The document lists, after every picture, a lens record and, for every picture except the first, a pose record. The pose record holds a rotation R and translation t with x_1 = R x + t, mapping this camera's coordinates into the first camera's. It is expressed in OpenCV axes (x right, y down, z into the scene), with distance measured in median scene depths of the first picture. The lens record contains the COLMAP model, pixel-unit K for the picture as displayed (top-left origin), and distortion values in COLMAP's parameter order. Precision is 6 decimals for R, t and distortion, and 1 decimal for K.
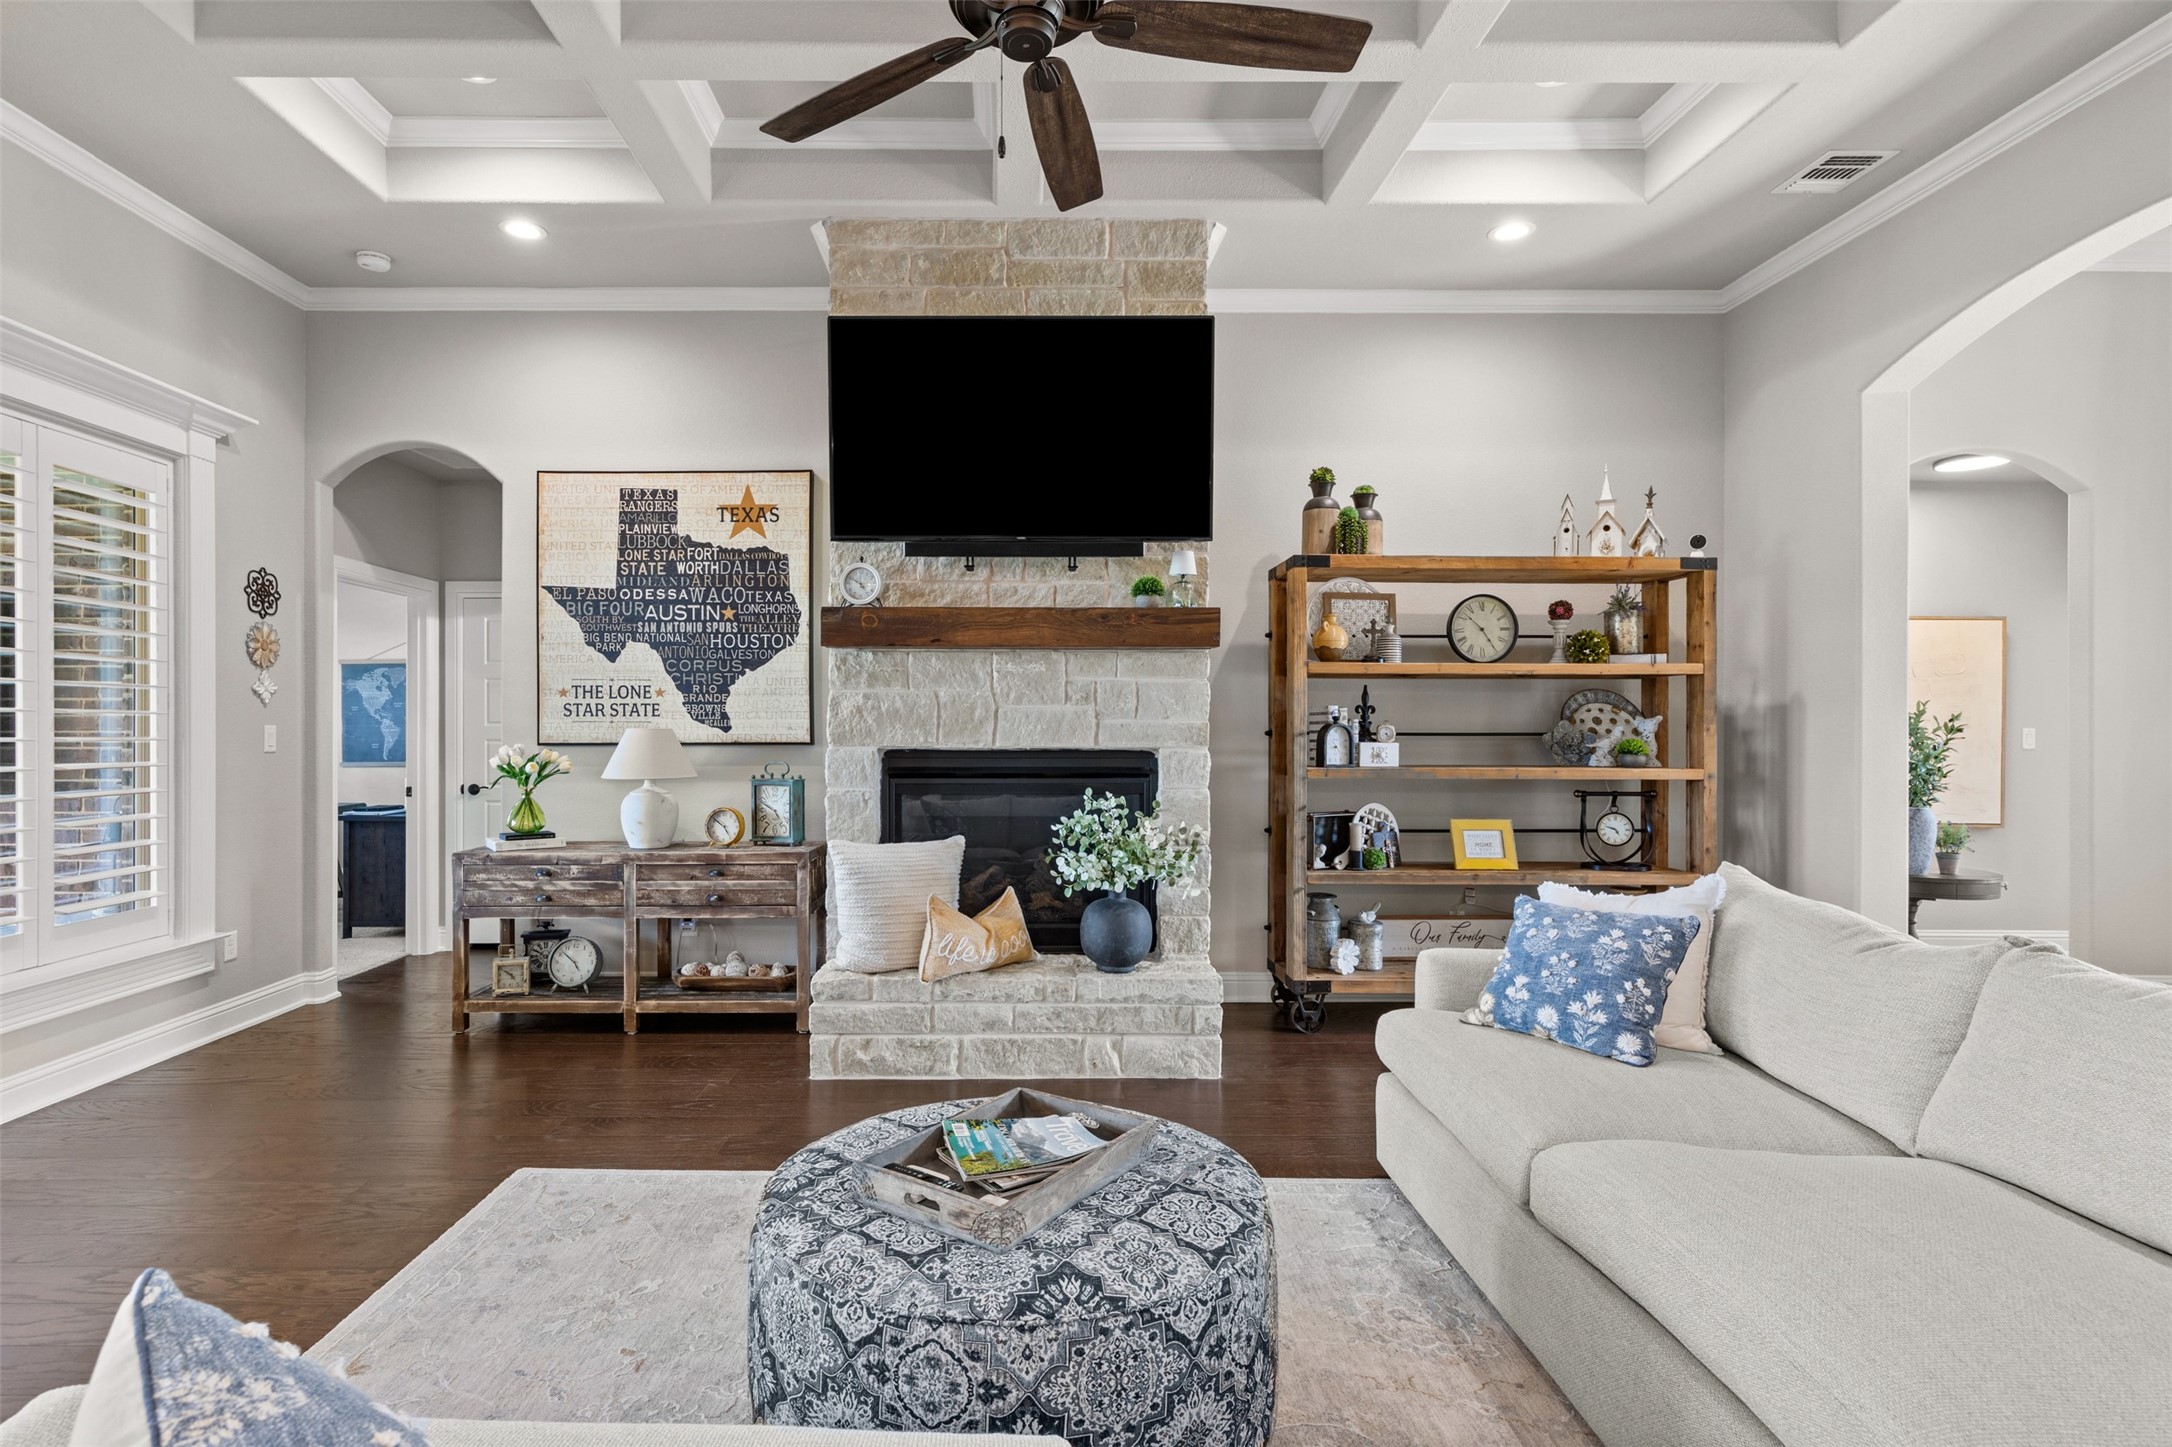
lens RADIAL K [[978.8, 0, 1086.0], [0, 978.8, 723.5], [0, 0, 1]] dist [-0.001746, -0.000176]
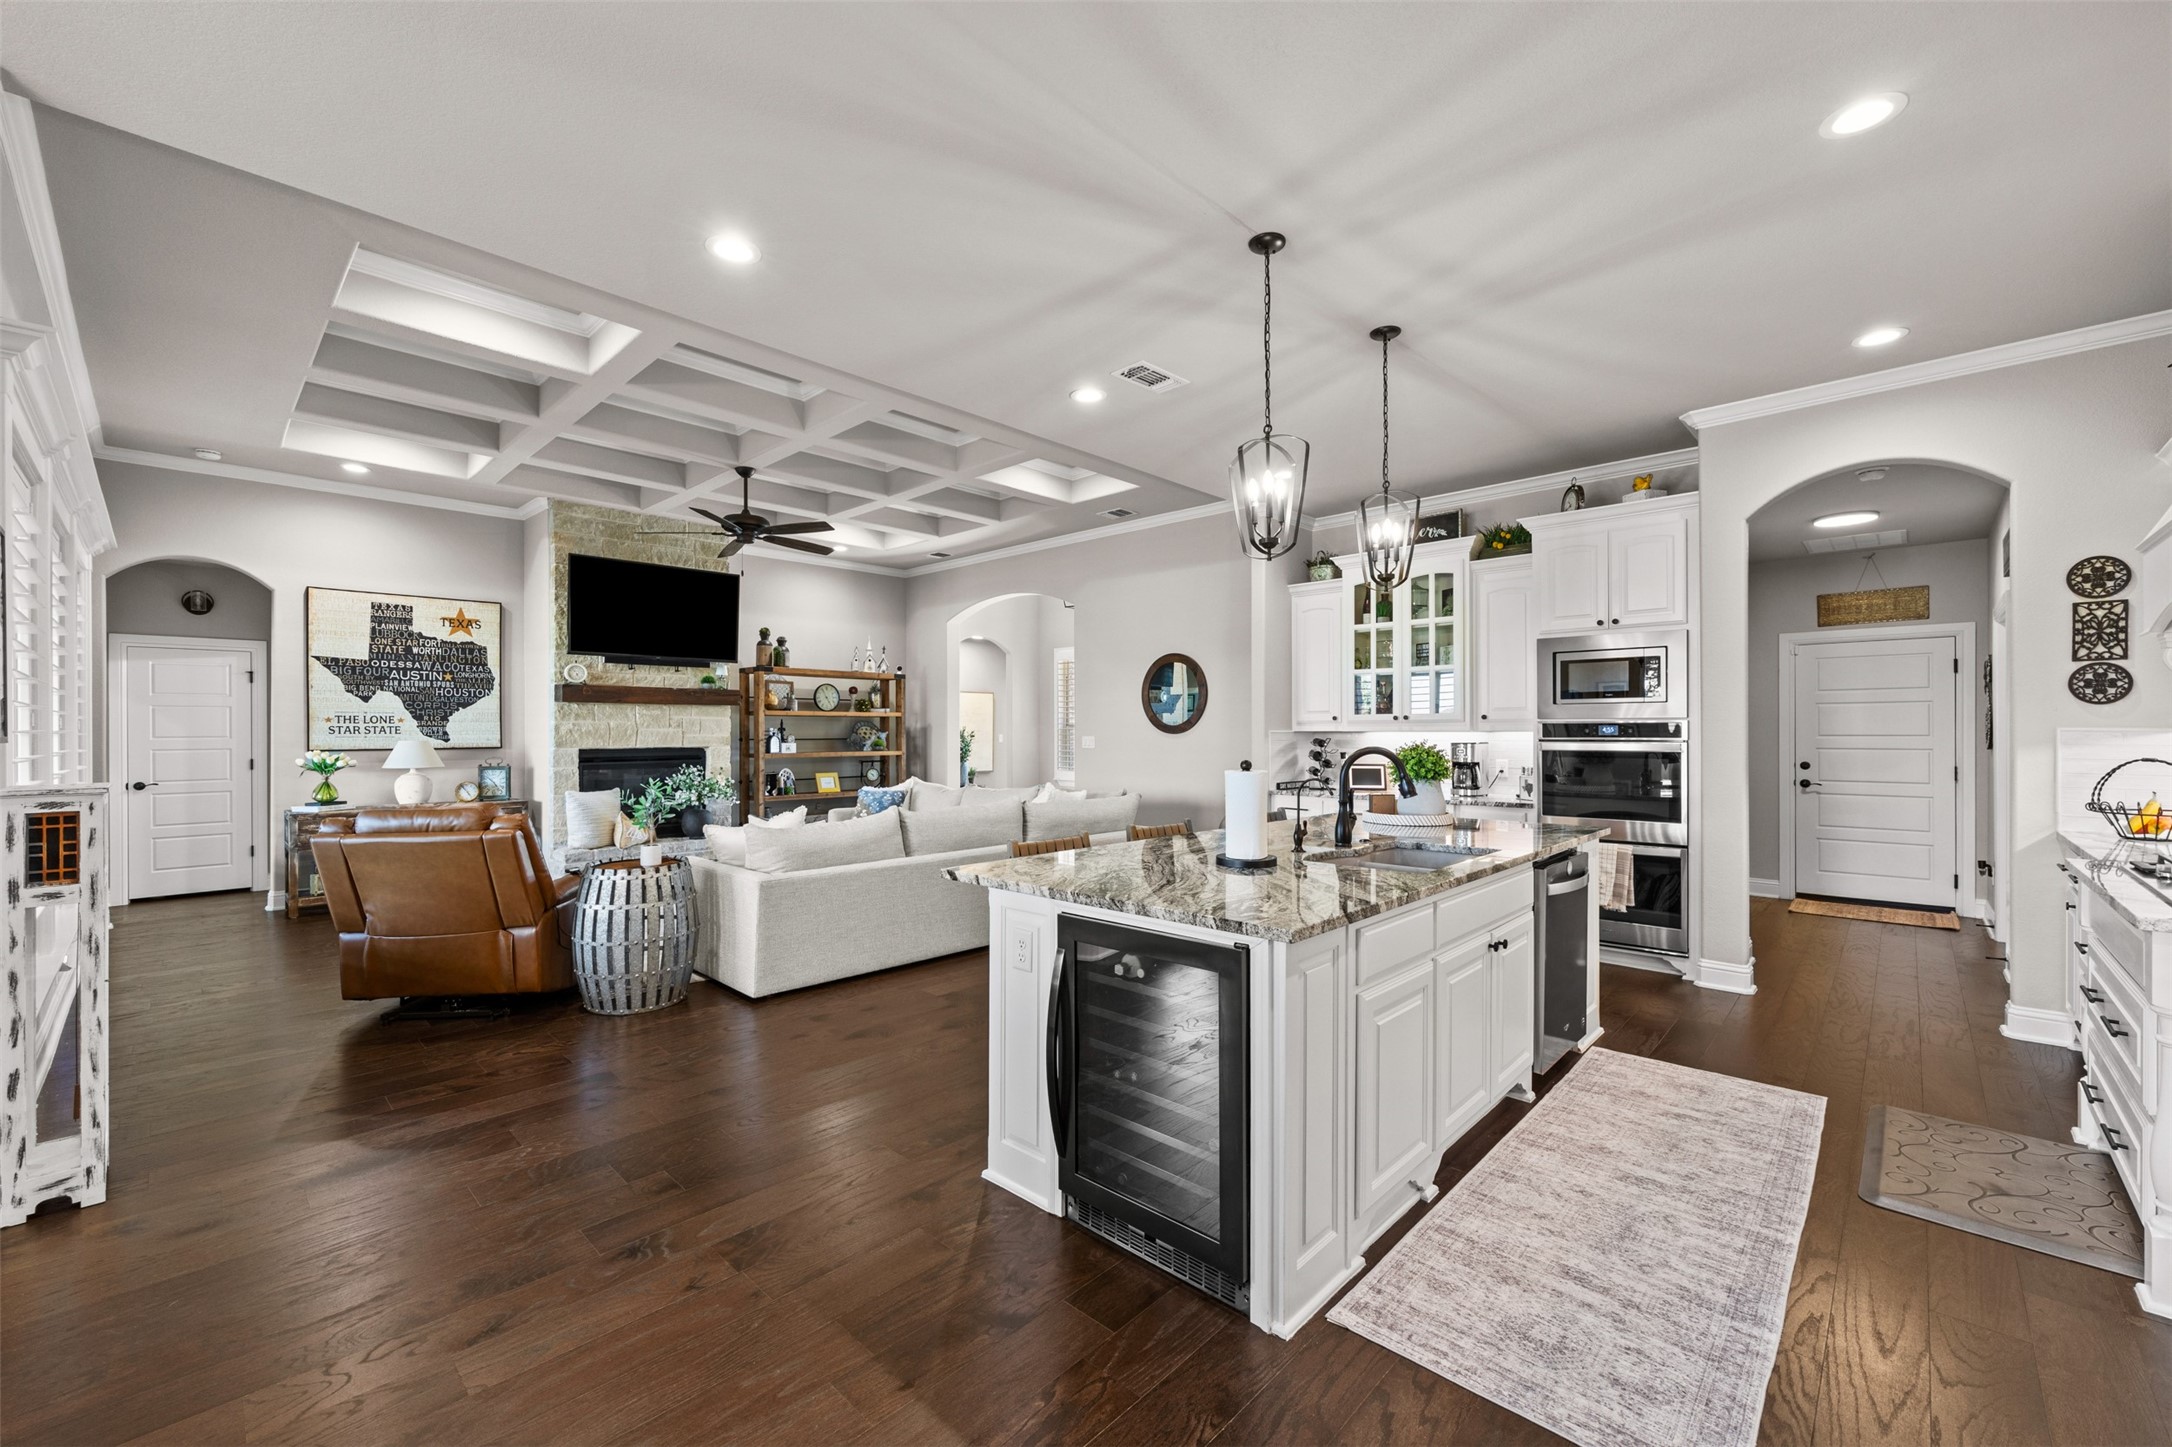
lens RADIAL K [[876.0, 0, 1080.8], [0, 876.0, 729.2], [0, 0, 1]] dist [-0.000110, -0.000101]
pose [[0.695899, -0.001946, 0.718137, -0.756117], [-0.000447, 0.999995, 0.003142, -0.021997], [-0.718140, -0.002508, 0.695894, -1.035623]]
